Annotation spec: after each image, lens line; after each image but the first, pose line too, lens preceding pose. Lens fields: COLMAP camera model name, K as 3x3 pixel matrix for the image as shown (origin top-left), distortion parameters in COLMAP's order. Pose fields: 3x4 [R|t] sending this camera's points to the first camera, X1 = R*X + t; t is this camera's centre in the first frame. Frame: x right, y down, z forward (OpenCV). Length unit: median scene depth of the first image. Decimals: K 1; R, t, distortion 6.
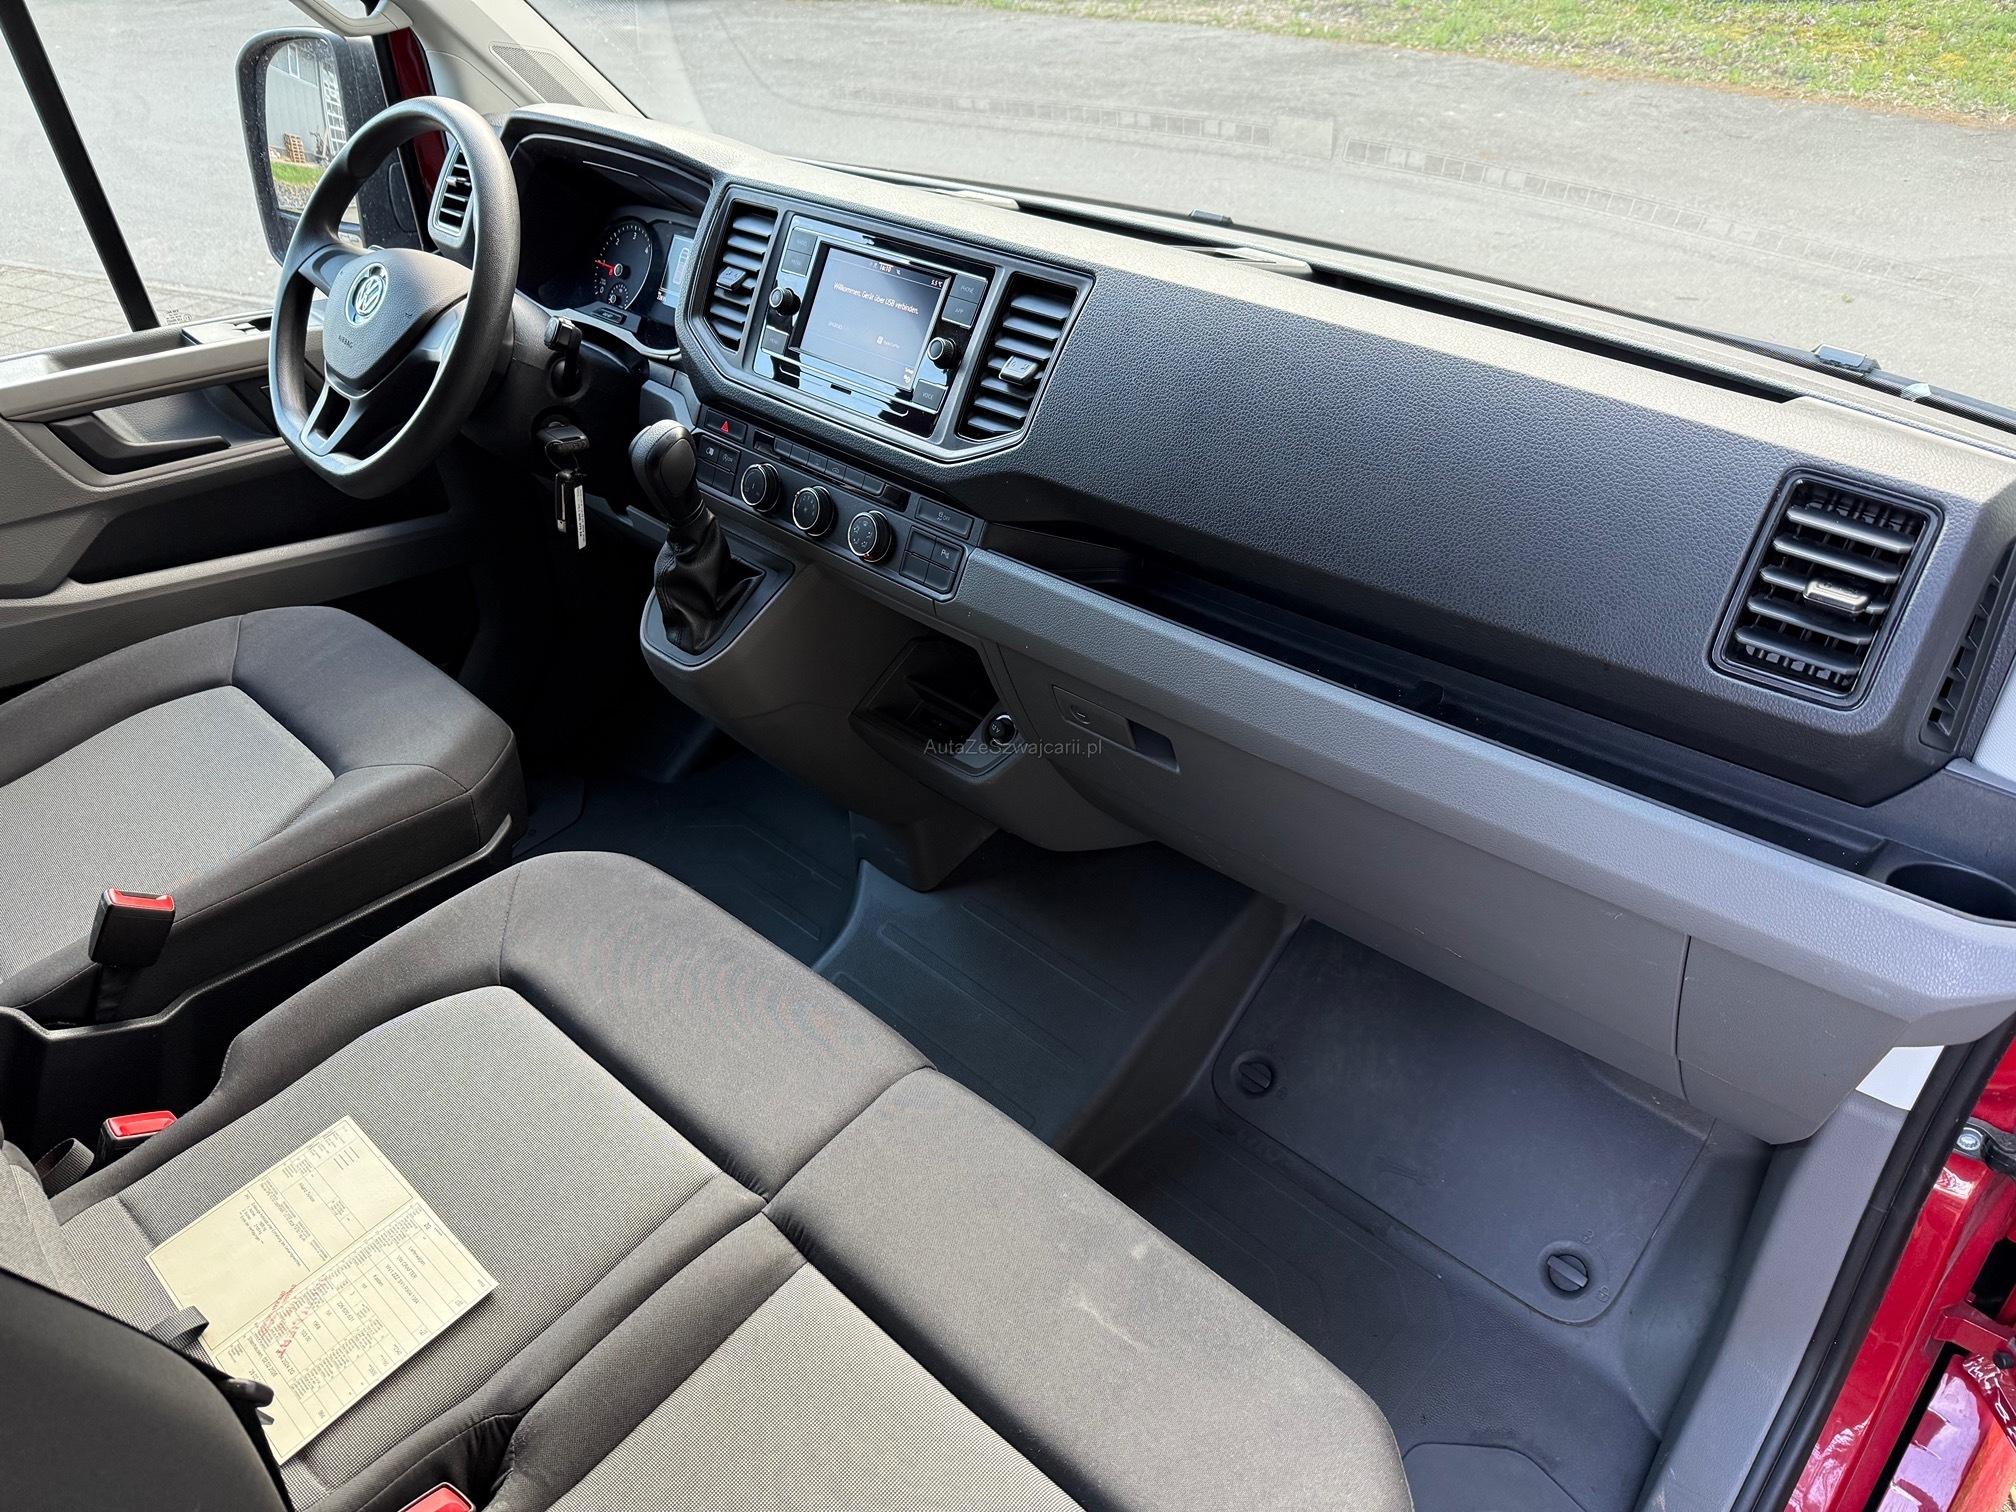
lens RADIAL K [[1402.8, 0, 1008.0], [0, 1402.8, 756.0], [0, 0, 1]] dist [-0.000942, -0.000763]
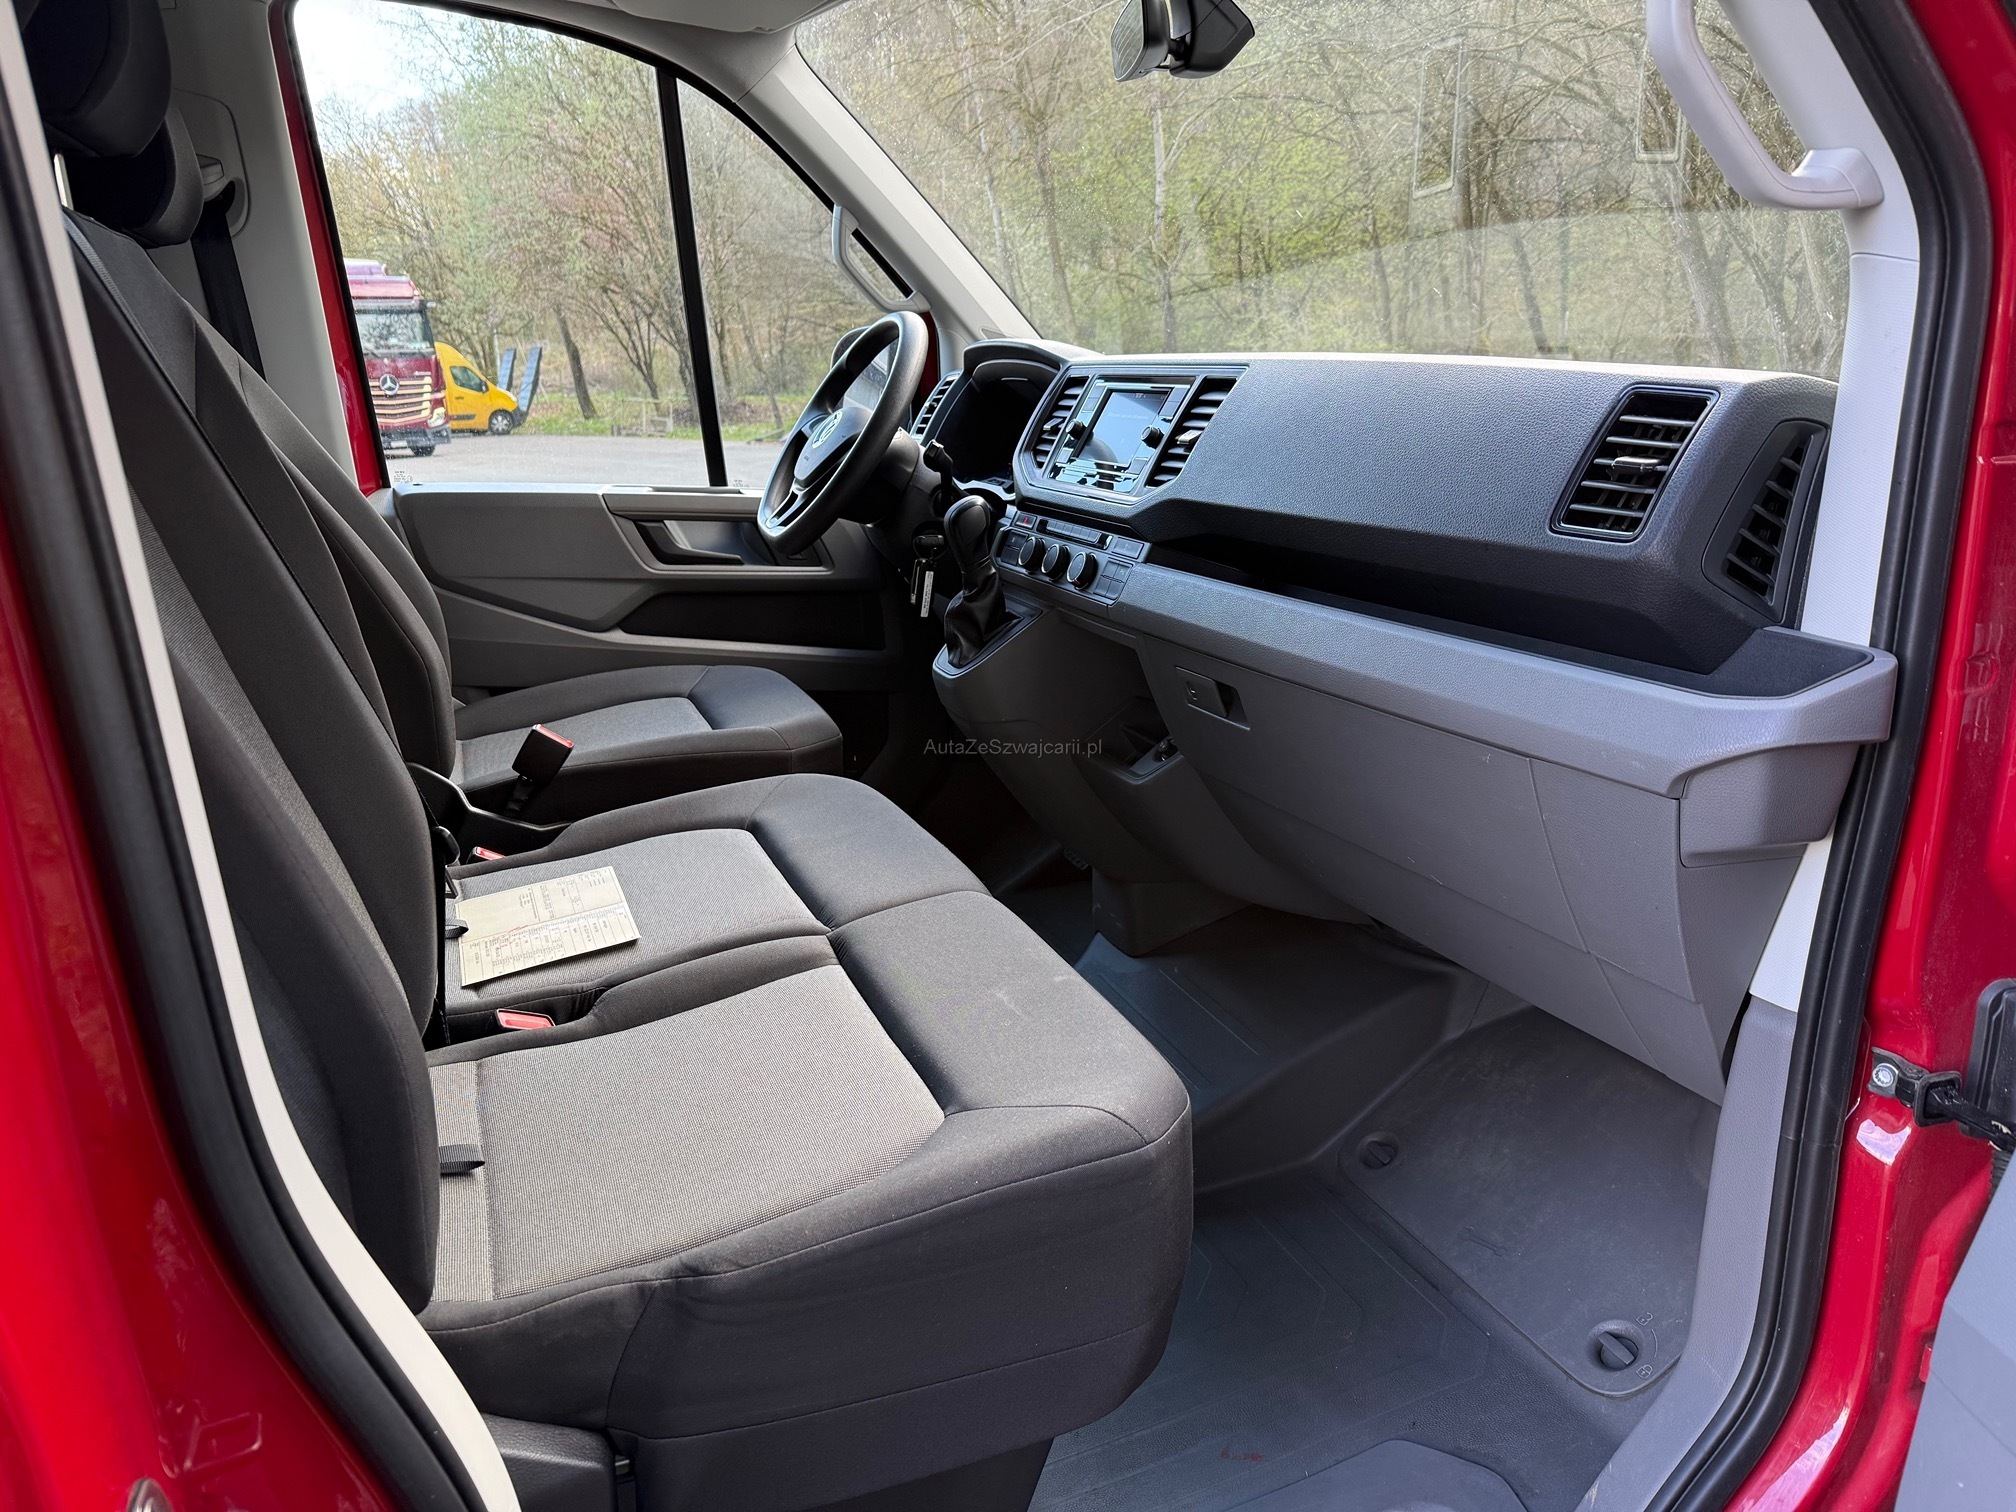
lens RADIAL K [[1378.3, 0, 1008.0], [0, 1378.3, 756.0], [0, 0, 1]] dist [0.059524, -0.102791]
pose [[0.910257, 0.123238, -0.395277, 0.378814], [-0.240136, 0.934845, -0.261532, 0.368961], [0.337292, 0.332982, 0.880544, -0.119416]]
